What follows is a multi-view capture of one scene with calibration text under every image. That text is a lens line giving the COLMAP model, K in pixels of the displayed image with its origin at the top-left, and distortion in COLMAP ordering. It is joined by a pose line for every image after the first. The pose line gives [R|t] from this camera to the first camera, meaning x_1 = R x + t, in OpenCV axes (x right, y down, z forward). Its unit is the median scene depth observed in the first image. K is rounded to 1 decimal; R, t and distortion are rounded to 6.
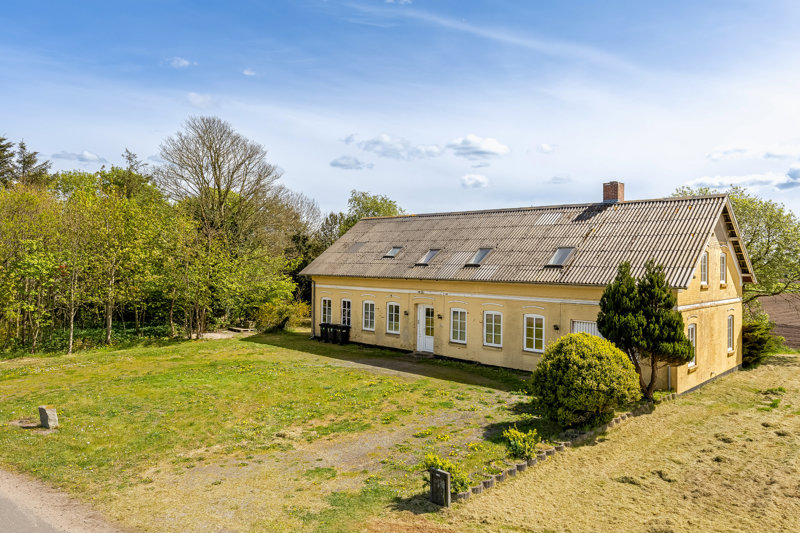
lens RADIAL K [[559.6, 0, 399.9], [0, 559.6, 265.0], [0, 0, 1]] dist [0.002107, -0.000324]
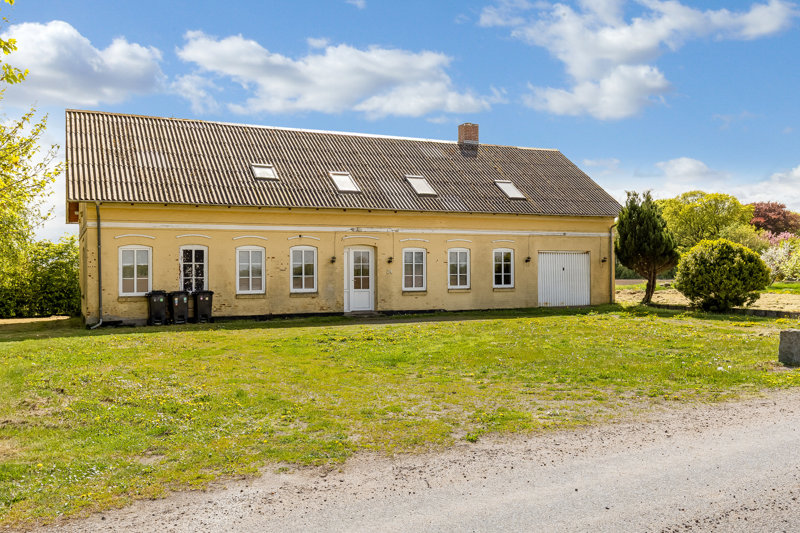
lens RADIAL K [[705.9, 0, 399.8], [0, 705.9, 267.3], [0, 0, 1]] dist [0.006146, 0.000762]
pose [[0.379058, -0.106325, 0.919244, -0.811713], [-0.041547, 0.990420, 0.131690, -0.025926], [-0.924440, -0.088110, 0.371009, 0.638401]]
